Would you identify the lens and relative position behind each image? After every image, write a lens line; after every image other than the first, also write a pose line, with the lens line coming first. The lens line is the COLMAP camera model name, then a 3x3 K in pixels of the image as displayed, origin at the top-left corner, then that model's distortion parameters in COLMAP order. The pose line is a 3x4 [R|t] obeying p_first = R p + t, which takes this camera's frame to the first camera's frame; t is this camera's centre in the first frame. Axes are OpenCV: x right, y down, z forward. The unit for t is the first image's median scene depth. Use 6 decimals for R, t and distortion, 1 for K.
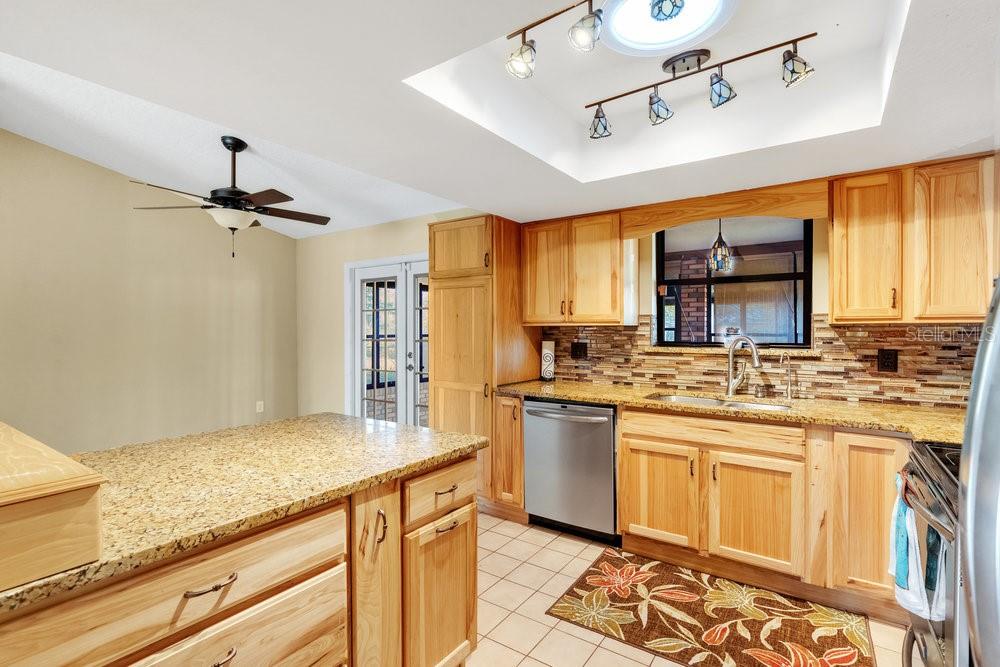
lens RADIAL K [[449.9, 0, 537.1], [0, 449.9, 329.9], [0, 0, 1]] dist [-0.001872, -0.006055]
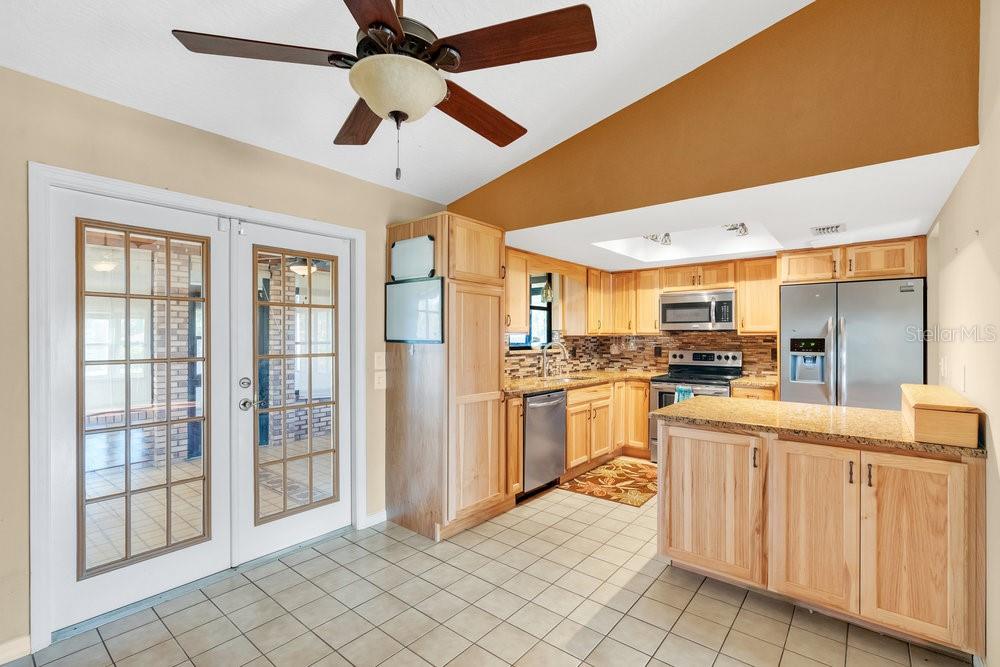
lens RADIAL K [[449.9, 0, 485.9], [0, 449.9, 341.9], [0, 0, 1]] dist [-0.001872, -0.006055]
pose [[0.143839, -0.007796, 0.989570, -1.423789], [0.002671, 0.999968, 0.007489, -0.000637], [-0.989597, 0.001566, 0.143856, 1.096858]]
